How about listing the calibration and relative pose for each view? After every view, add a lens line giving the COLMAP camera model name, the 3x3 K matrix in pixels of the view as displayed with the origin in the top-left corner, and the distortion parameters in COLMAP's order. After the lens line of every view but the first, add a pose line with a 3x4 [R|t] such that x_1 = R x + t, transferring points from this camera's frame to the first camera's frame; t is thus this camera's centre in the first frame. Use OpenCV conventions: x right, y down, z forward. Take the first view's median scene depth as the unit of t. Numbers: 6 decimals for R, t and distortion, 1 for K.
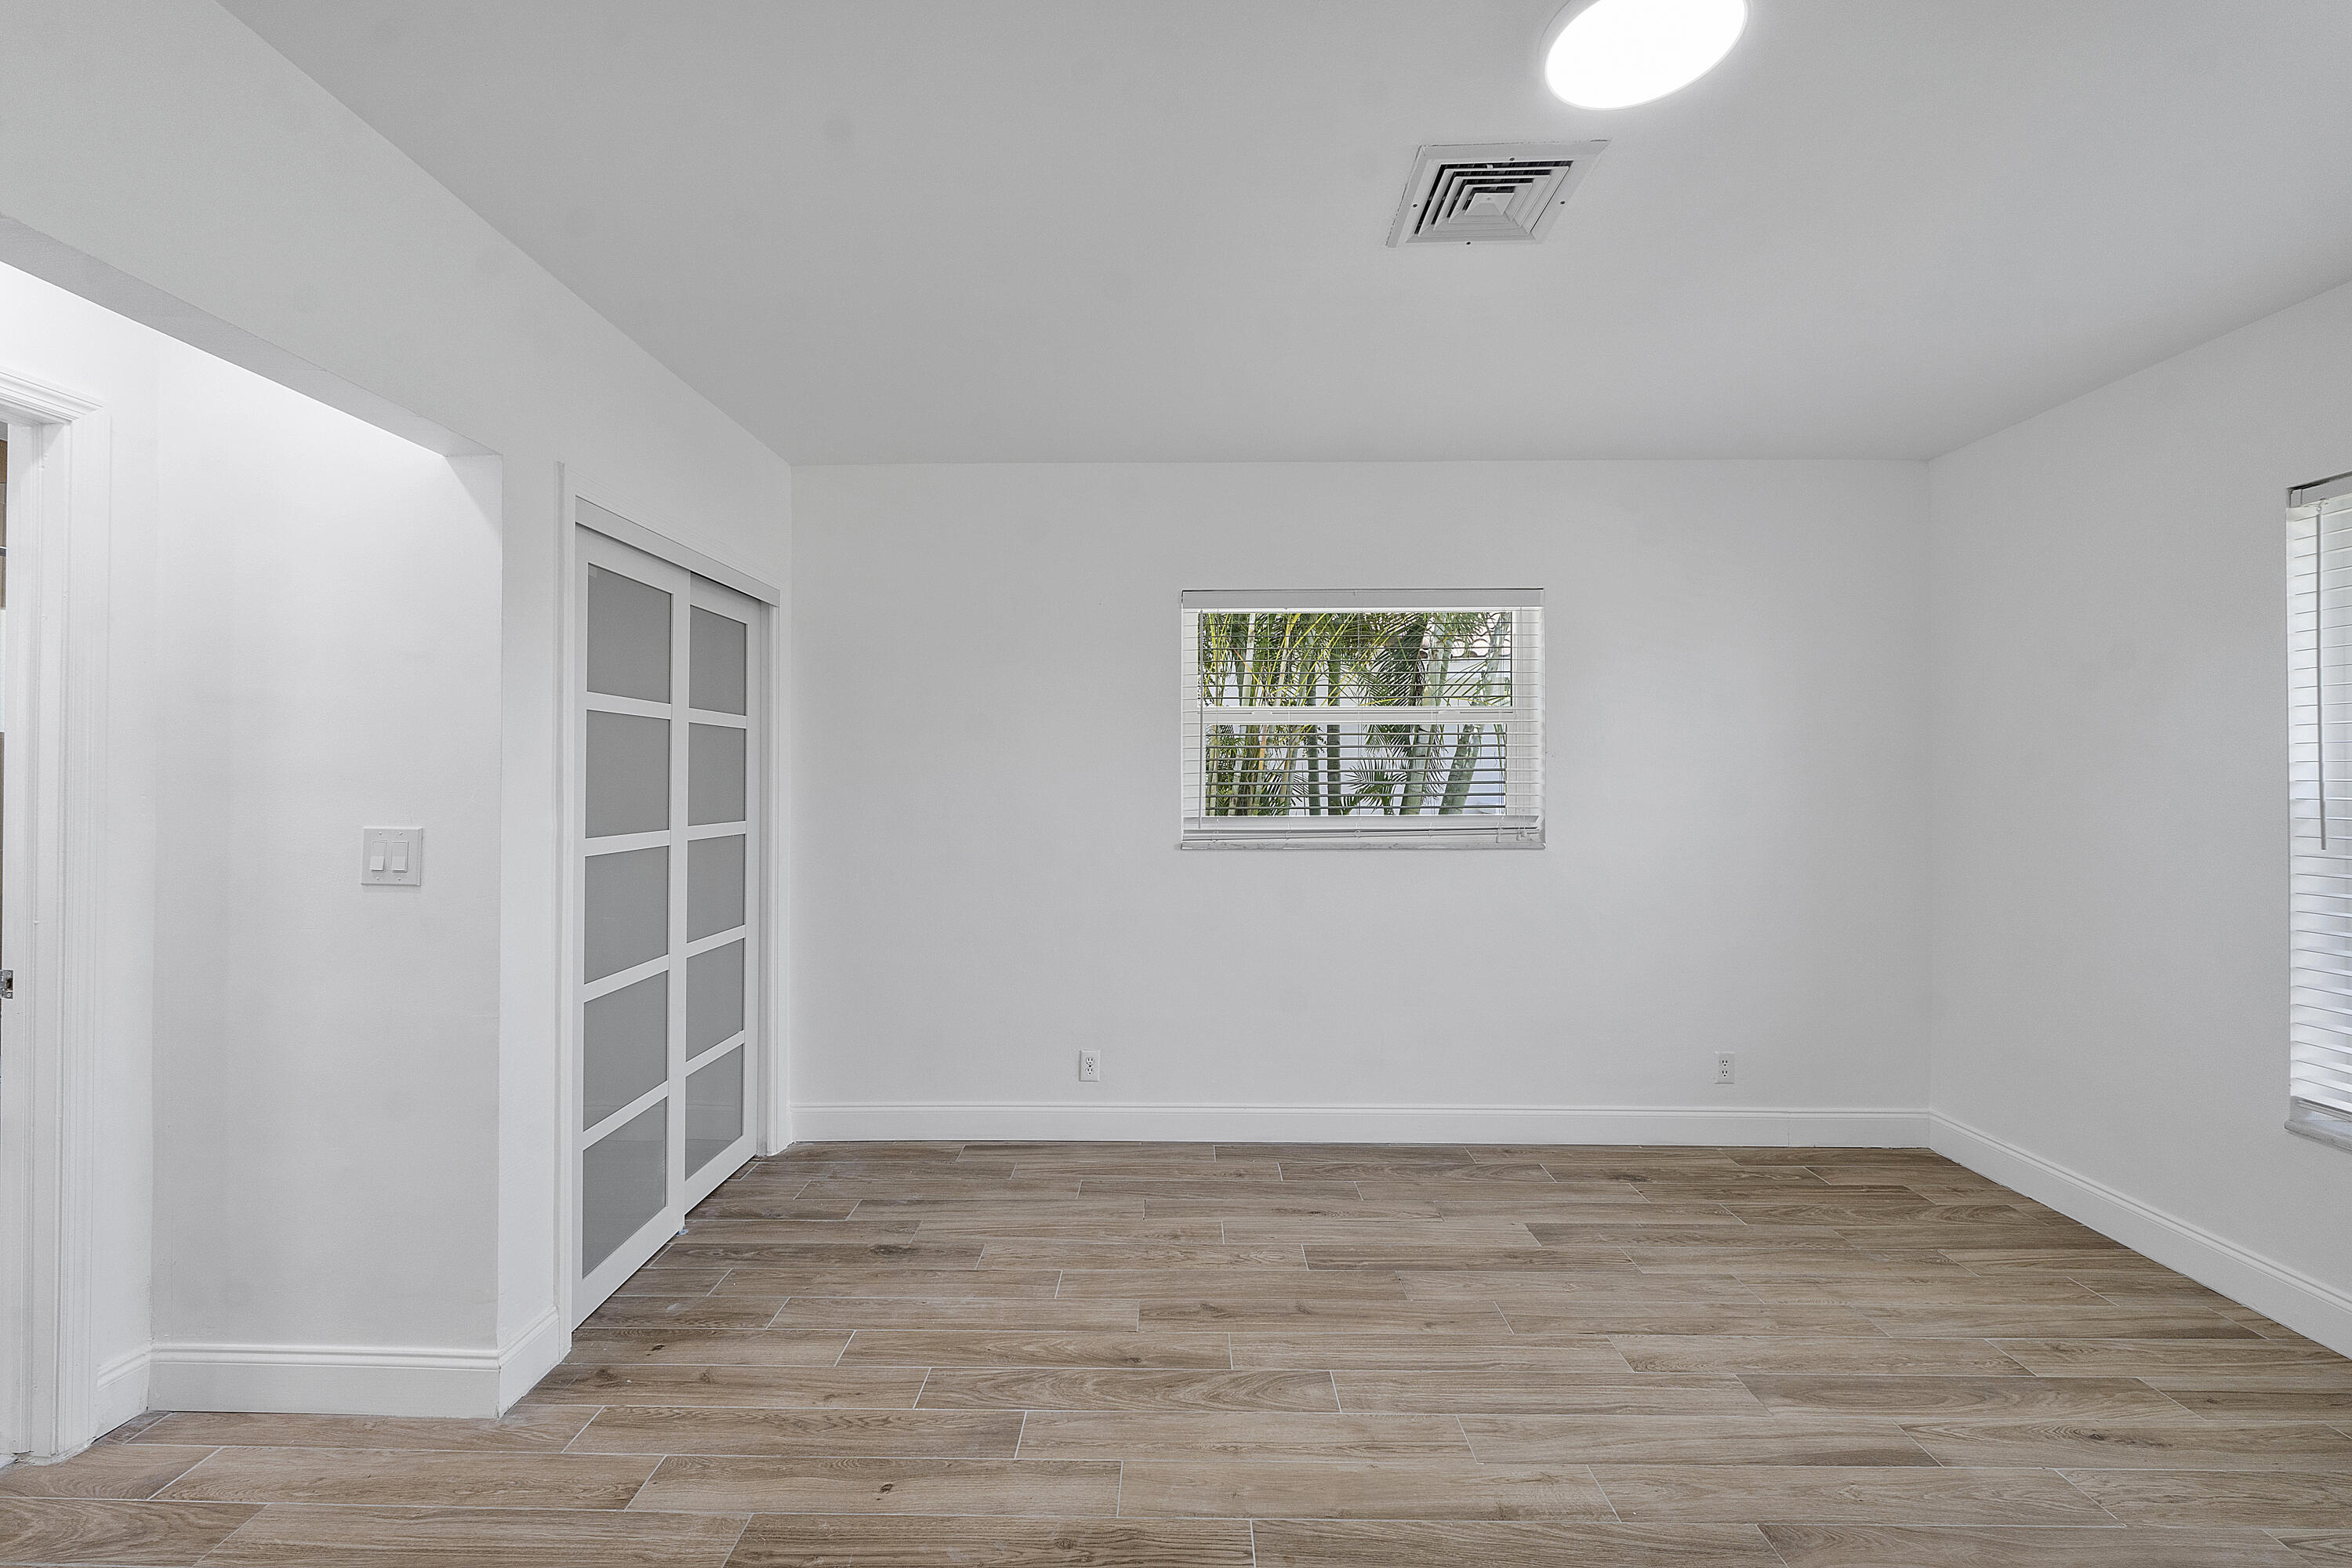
lens RADIAL K [[1018.2, 0, 1173.9], [0, 1018.2, 773.1], [0, 0, 1]] dist [-0.004888, -0.001212]
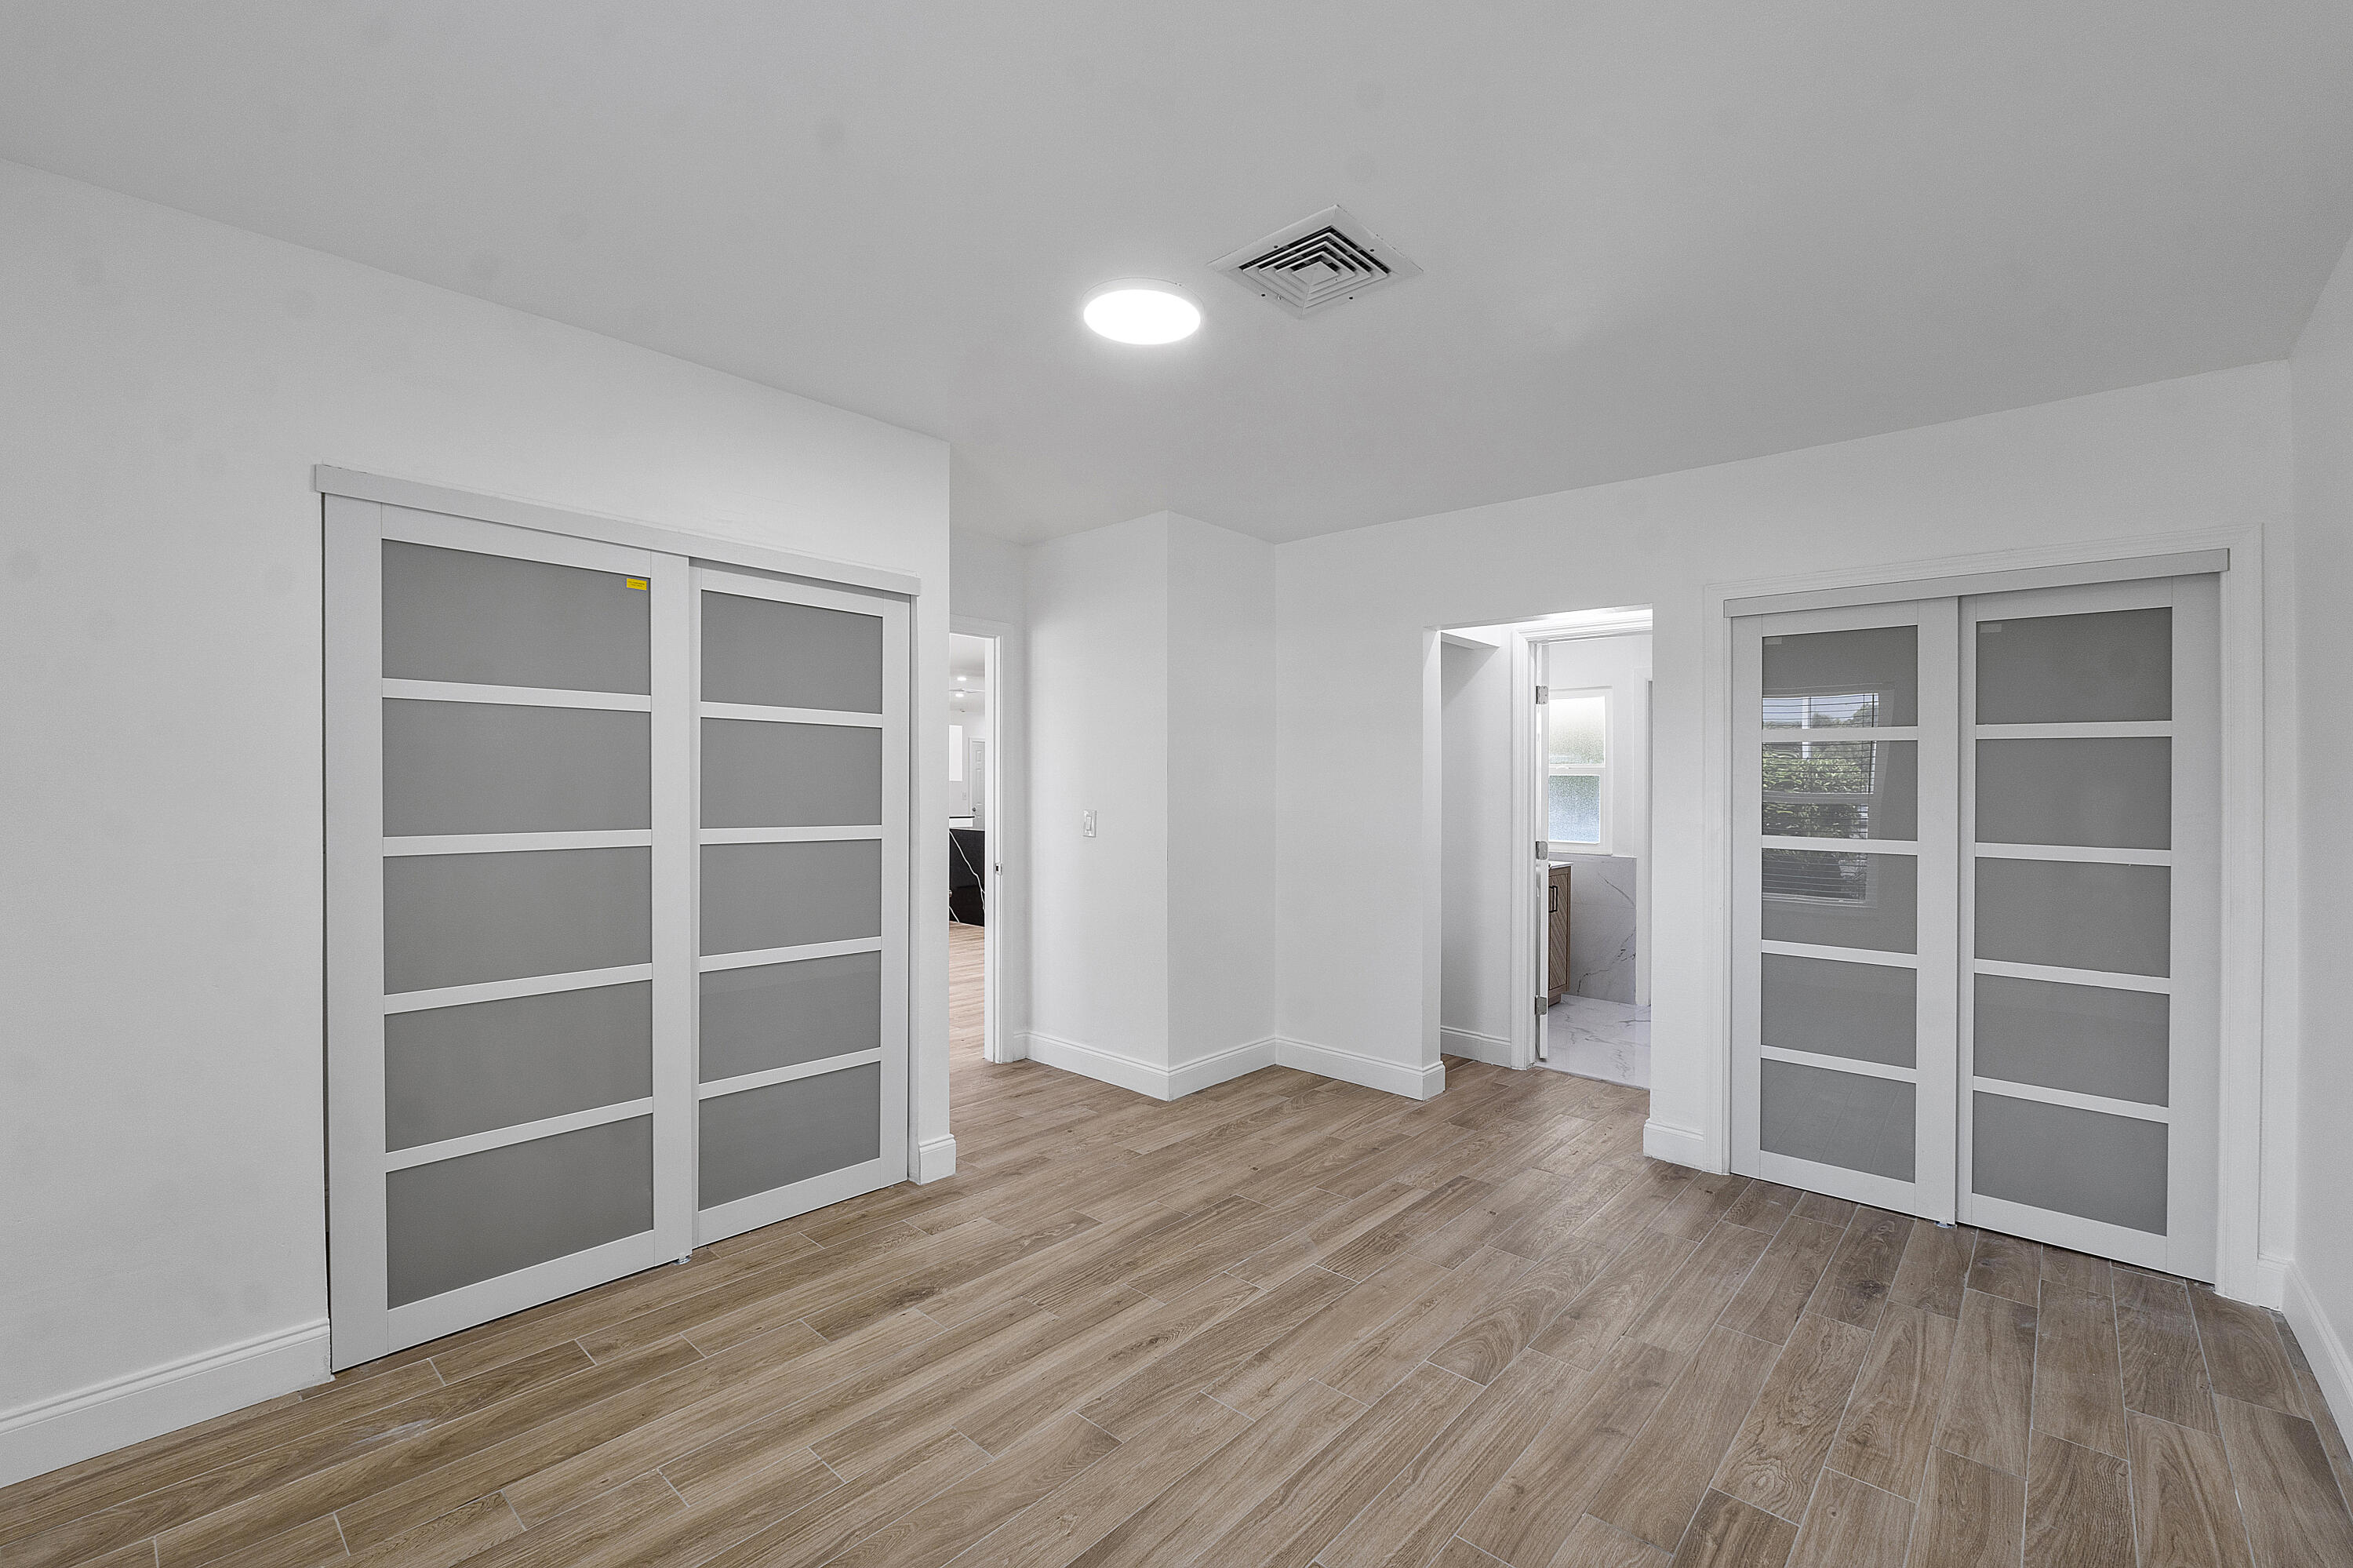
lens RADIAL K [[1018.6, 0, 1177.6], [0, 1018.6, 785.9], [0, 0, 1]] dist [-0.004888, -0.001212]
pose [[-0.670473, -0.010259, -0.741863, 1.174867], [-0.011722, 0.999926, -0.003234, -0.000833], [0.741841, 0.006528, -0.670544, 1.526234]]
